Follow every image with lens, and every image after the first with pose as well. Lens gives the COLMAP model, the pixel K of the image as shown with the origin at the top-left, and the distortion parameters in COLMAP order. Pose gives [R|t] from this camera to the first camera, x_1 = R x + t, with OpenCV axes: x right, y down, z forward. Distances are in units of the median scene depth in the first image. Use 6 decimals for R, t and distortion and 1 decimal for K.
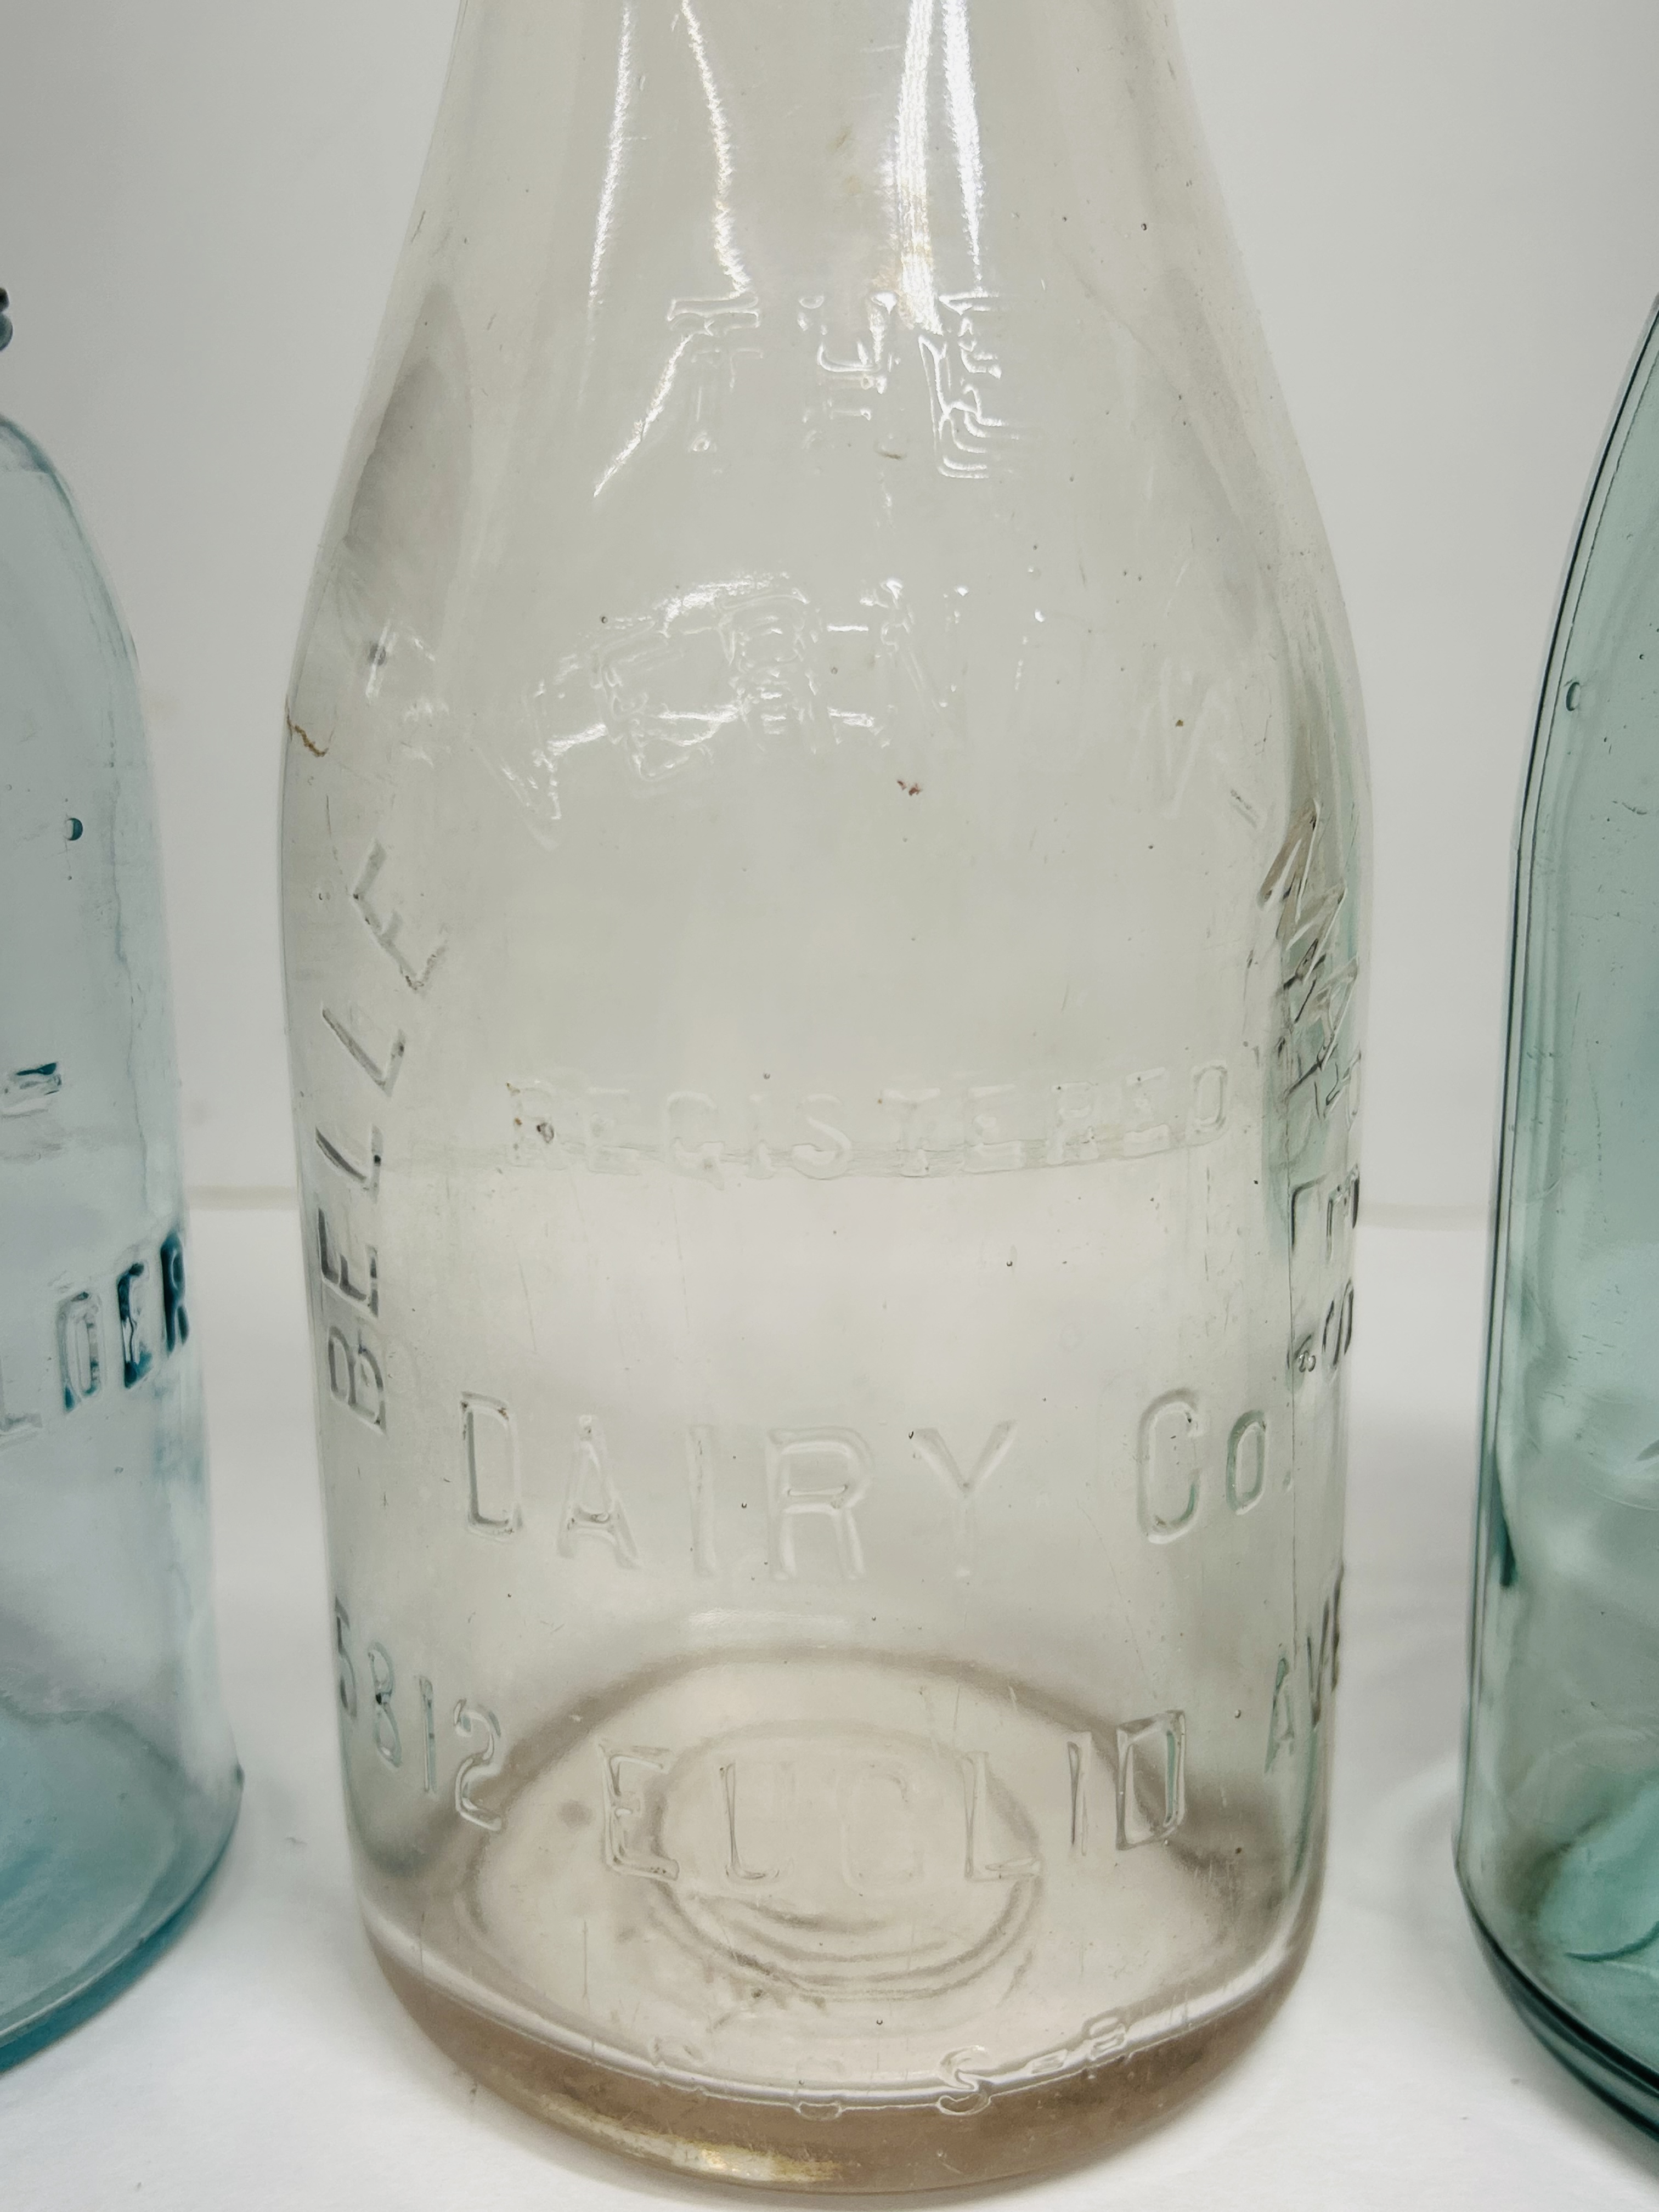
lens RADIAL K [[2181.6, 0, 841.2], [0, 2181.6, 1122.7], [0, 0, 1]] dist [0.031444, 0.000000]
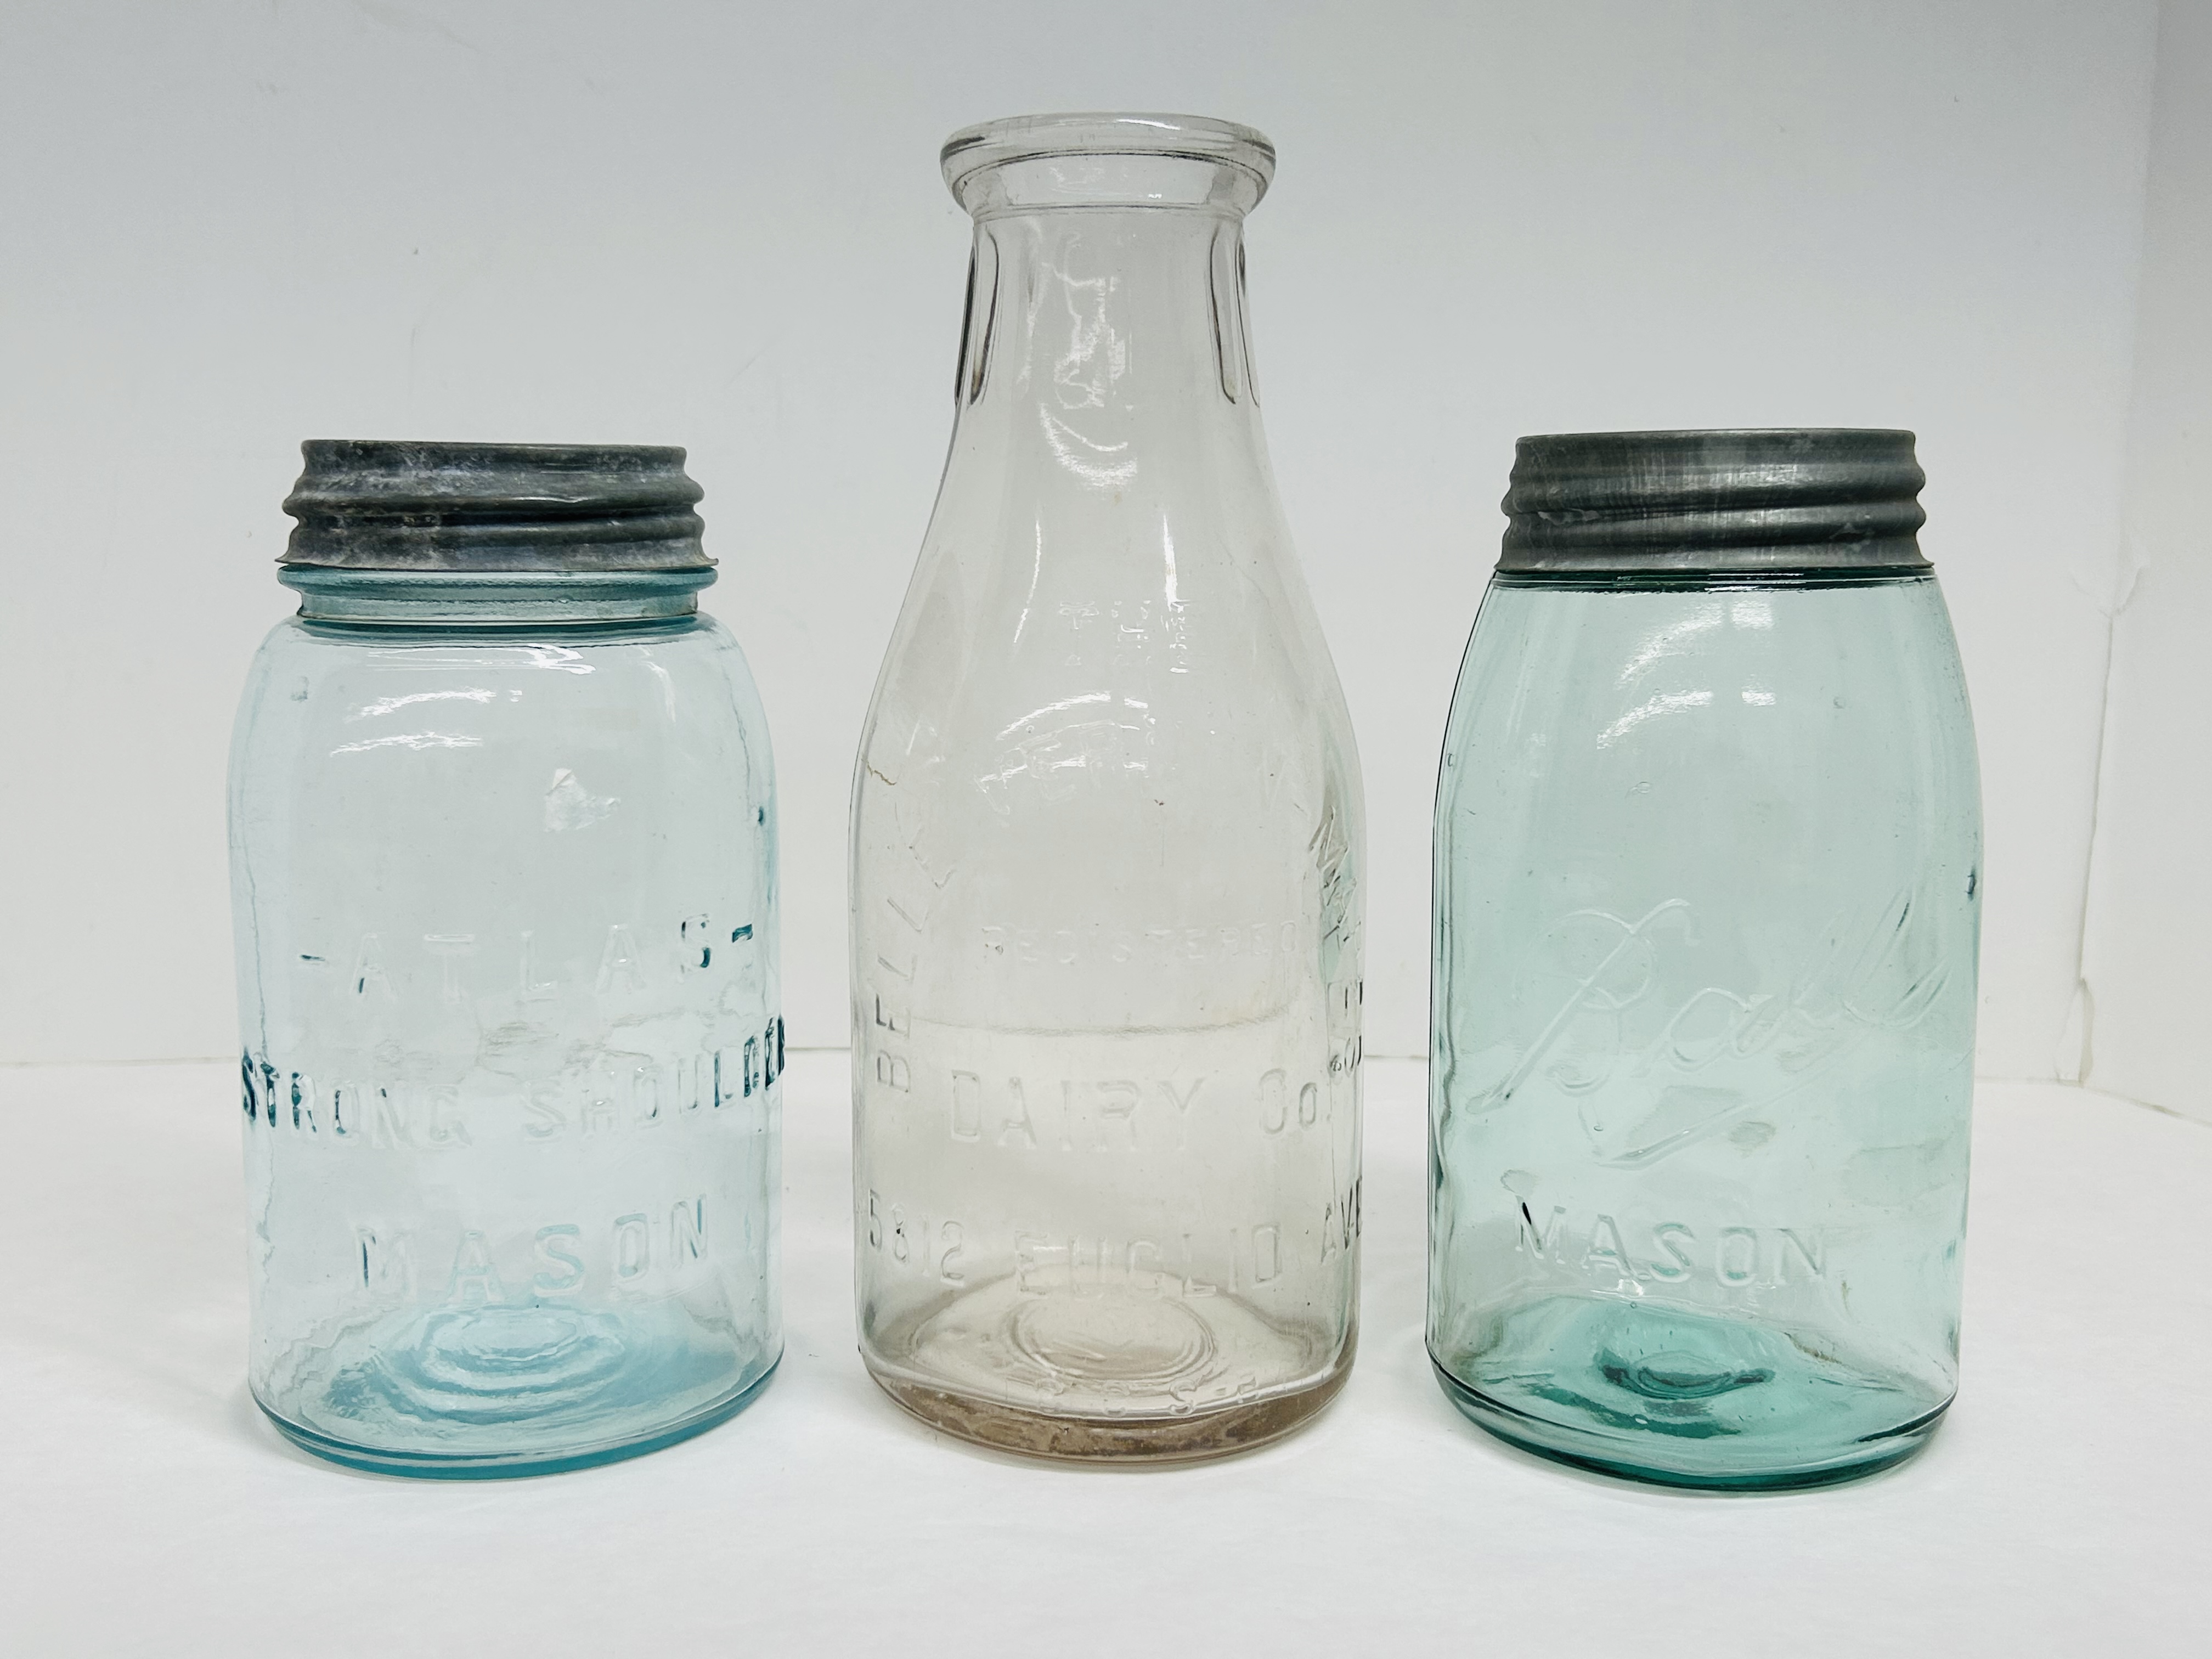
lens RADIAL K [[2181.6, 0, 1110.1], [0, 2181.6, 824.7], [0, 0, 1]] dist [0.031444, 0.000000]
pose [[0.998335, 0.002701, 0.057611, -0.134722], [0.003830, 0.993592, -0.112959, 0.117544], [-0.057547, 0.112992, 0.991928, -1.149858]]
